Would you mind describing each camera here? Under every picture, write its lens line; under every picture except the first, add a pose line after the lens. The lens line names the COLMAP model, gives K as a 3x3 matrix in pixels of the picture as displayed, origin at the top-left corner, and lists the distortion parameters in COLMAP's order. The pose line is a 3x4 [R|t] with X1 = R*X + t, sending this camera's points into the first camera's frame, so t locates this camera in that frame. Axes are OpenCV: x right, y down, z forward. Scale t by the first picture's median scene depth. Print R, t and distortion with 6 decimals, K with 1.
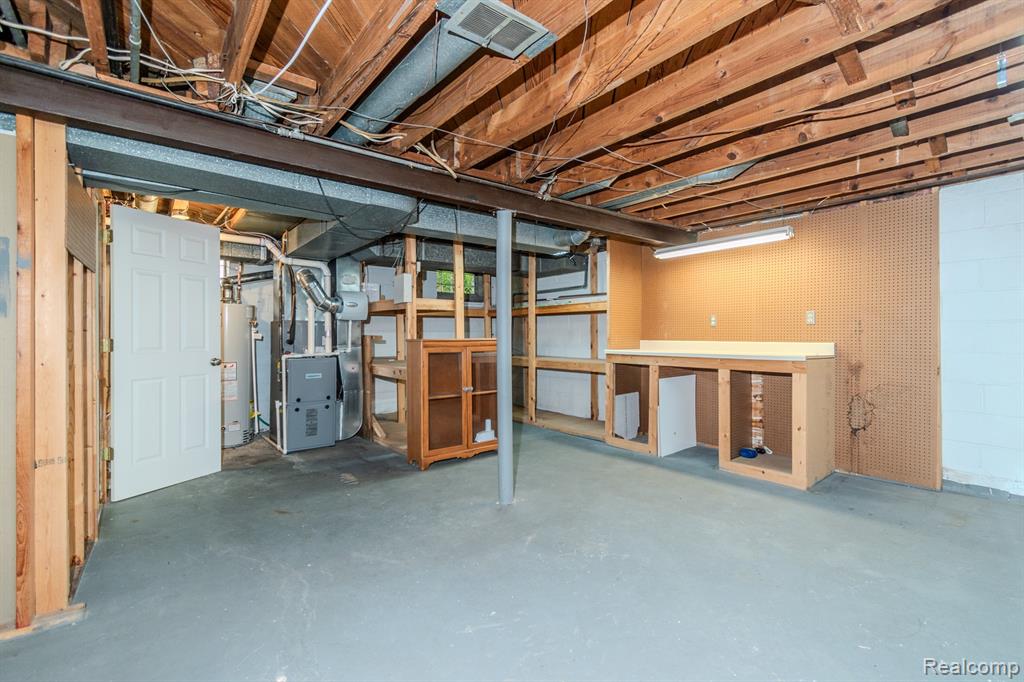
lens RADIAL K [[460.0, 0, 514.2], [0, 460.0, 337.6], [0, 0, 1]] dist [0.002960, 0.000010]
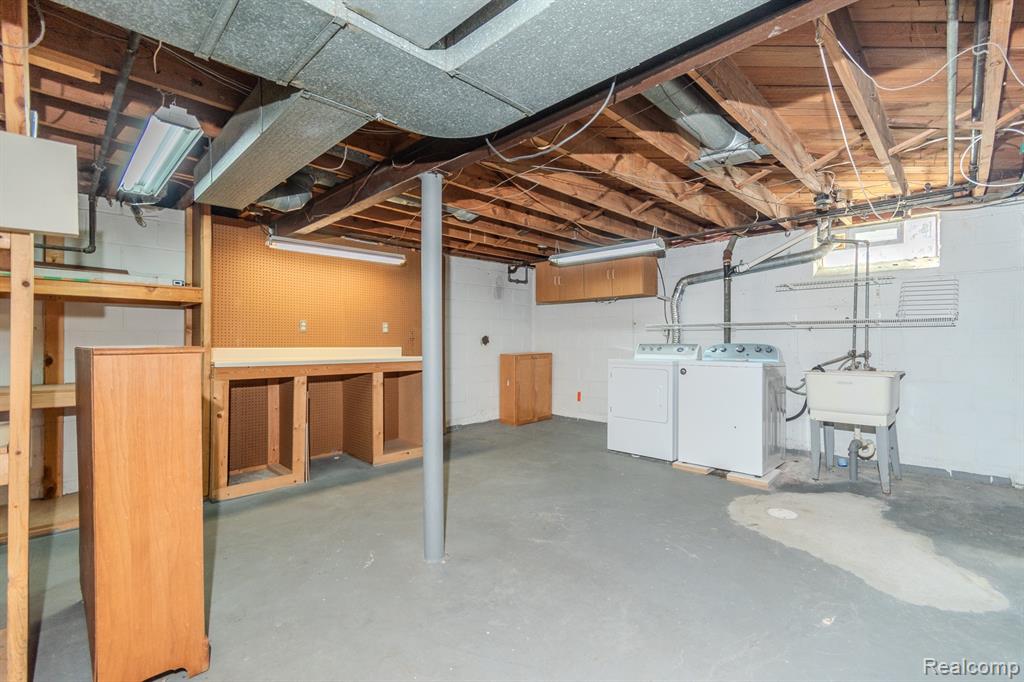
lens RADIAL K [[460.0, 0, 516.4], [0, 460.0, 343.3], [0, 0, 1]] dist [0.002960, 0.000010]
pose [[-0.125350, 0.000630, 0.992112, -0.671395], [0.002712, 0.999996, -0.000293, 0.000743], [-0.992109, 0.002654, -0.125351, 0.817058]]
